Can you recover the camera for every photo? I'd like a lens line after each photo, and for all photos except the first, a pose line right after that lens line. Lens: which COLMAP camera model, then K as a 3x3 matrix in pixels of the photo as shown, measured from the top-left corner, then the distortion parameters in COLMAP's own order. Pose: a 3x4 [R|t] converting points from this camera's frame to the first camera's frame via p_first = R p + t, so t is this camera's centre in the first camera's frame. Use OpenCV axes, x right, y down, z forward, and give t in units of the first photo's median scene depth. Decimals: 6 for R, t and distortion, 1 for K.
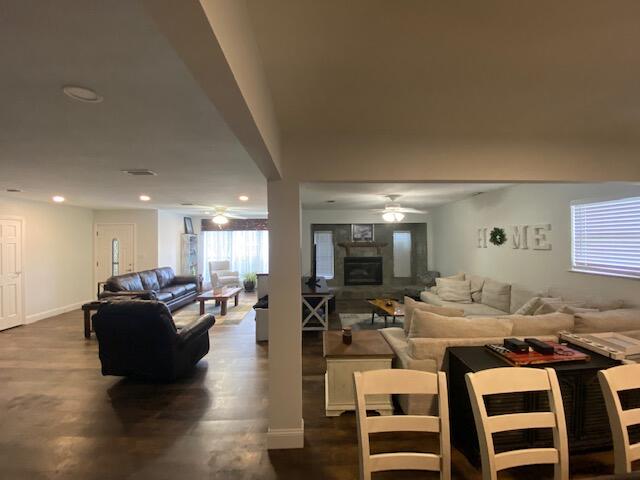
lens RADIAL K [[258.4, 0, 318.4], [0, 258.4, 239.2], [0, 0, 1]] dist [0.003618, -0.010228]
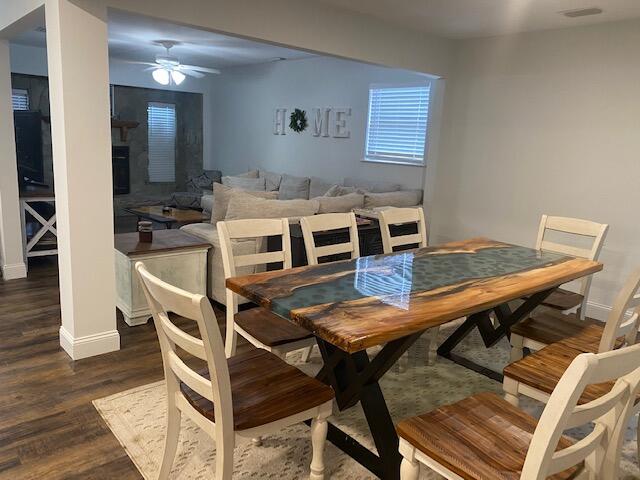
lens RADIAL K [[488.8, 0, 323.0], [0, 488.8, 235.8], [0, 0, 1]] dist [0.012709, -0.014009]
pose [[0.762536, -0.072959, 0.642818, -0.226791], [-0.066401, 0.979547, 0.189945, 0.042755], [-0.643529, -0.187523, 0.742095, -0.216429]]
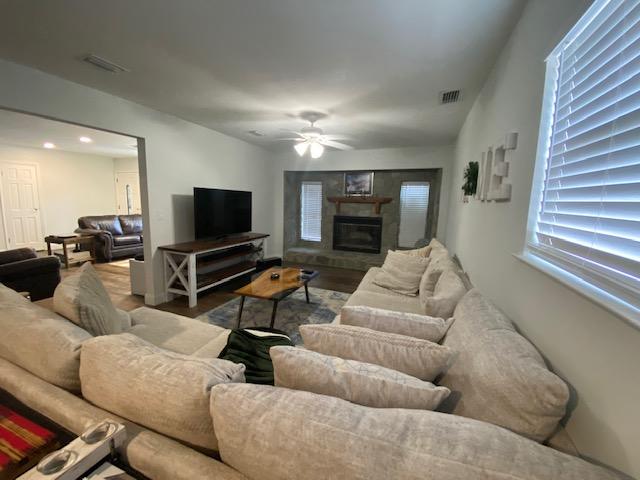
lens RADIAL K [[258.4, 0, 319.5], [0, 258.4, 243.1], [0, 0, 1]] dist [0.003618, -0.010228]
pose [[0.922529, 0.098552, -0.373132, 0.586539], [-0.037923, 0.985315, 0.166481, 0.037593], [0.384060, -0.139433, 0.912719, 0.385847]]
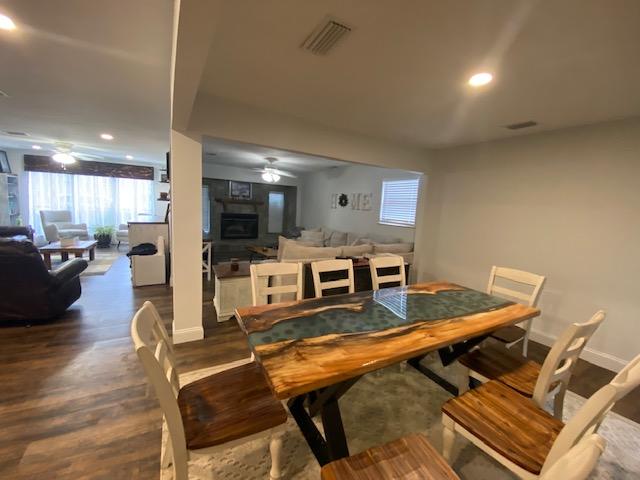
lens RADIAL K [[258.4, 0, 321.5], [0, 258.4, 237.4], [0, 0, 1]] dist [0.003618, -0.010228]
pose [[0.878352, 0.004549, 0.477992, -0.068600], [-0.068716, 0.990770, 0.116843, 0.030983], [-0.473049, -0.135475, 0.870558, -0.169347]]
